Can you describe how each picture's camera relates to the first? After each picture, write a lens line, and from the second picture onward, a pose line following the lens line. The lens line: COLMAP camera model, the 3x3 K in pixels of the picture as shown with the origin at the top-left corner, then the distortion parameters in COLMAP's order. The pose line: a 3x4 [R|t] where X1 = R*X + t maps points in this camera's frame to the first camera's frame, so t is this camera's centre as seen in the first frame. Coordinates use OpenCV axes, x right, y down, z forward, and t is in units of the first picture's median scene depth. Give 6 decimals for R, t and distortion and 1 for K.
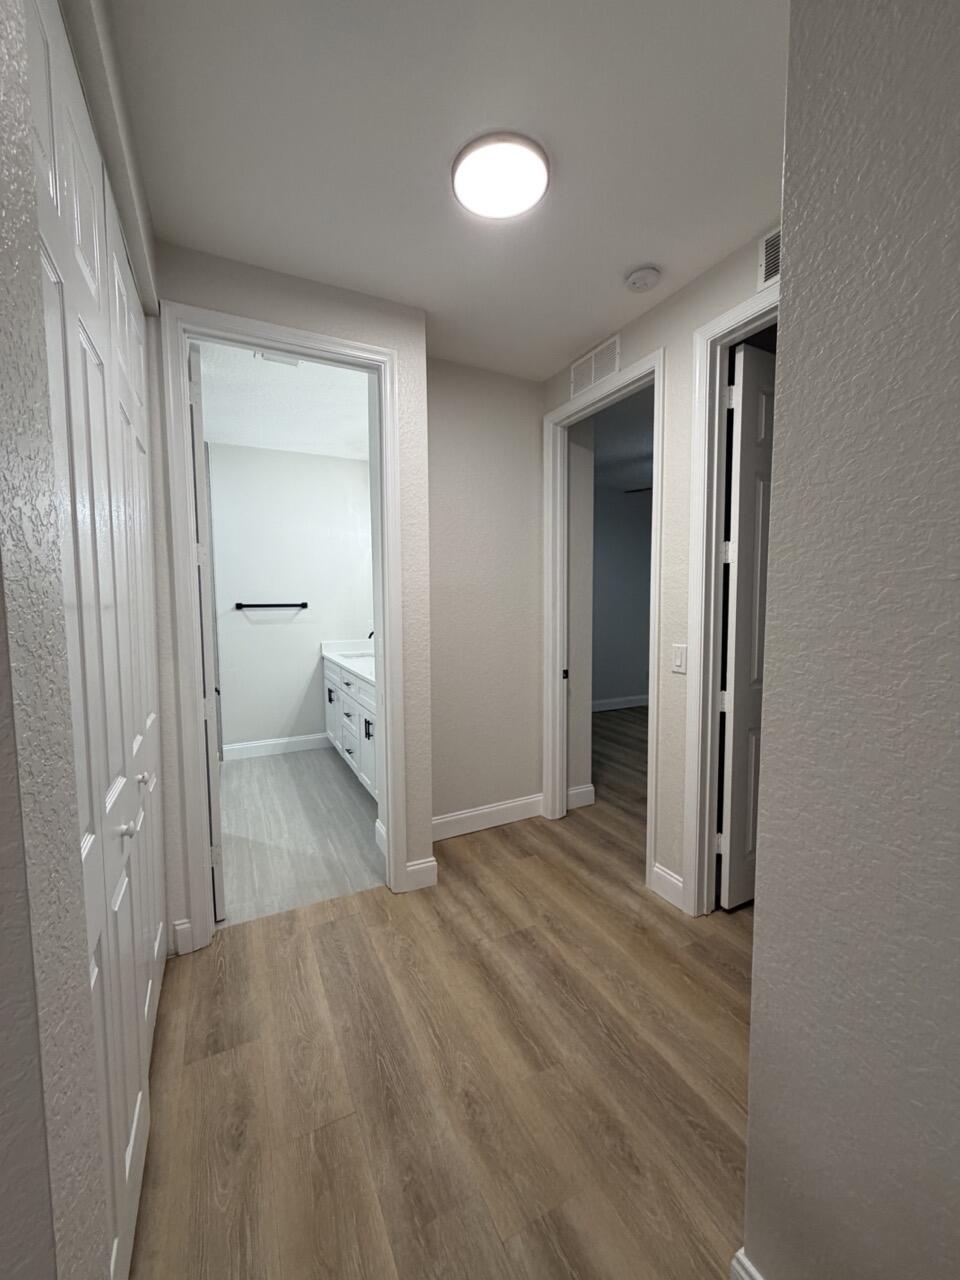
lens RADIAL K [[508.5, 0, 479.2], [0, 508.5, 636.0], [0, 0, 1]] dist [-0.001244, 0.000639]
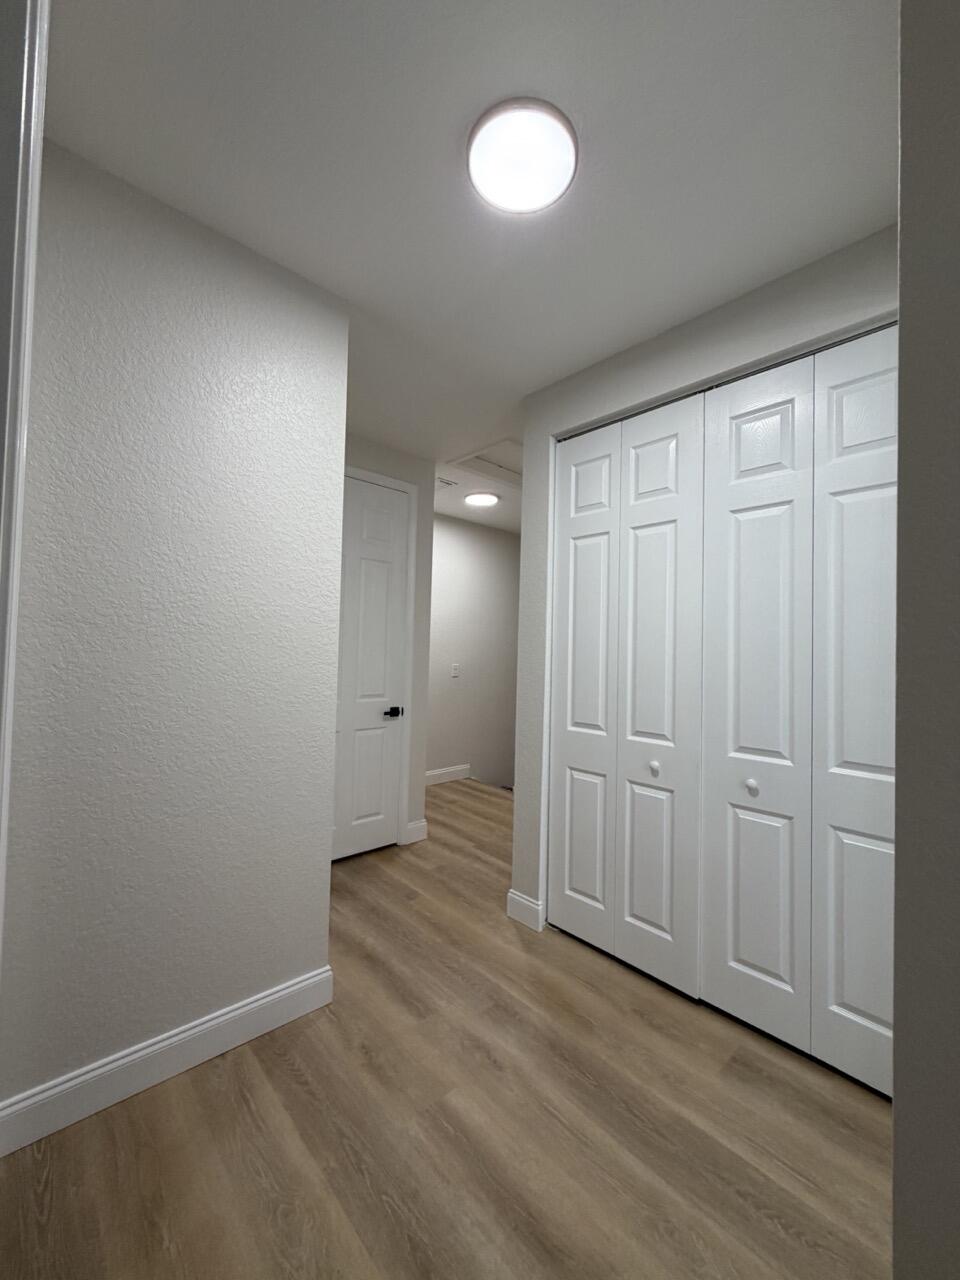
lens RADIAL K [[508.5, 0, 479.2], [0, 508.5, 636.0], [0, 0, 1]] dist [-0.001244, 0.000639]
pose [[-0.961770, -0.023752, -0.272828, 0.330220], [-0.038279, 0.998111, 0.048049, -0.115573], [0.271172, 0.056656, -0.960862, 1.888138]]
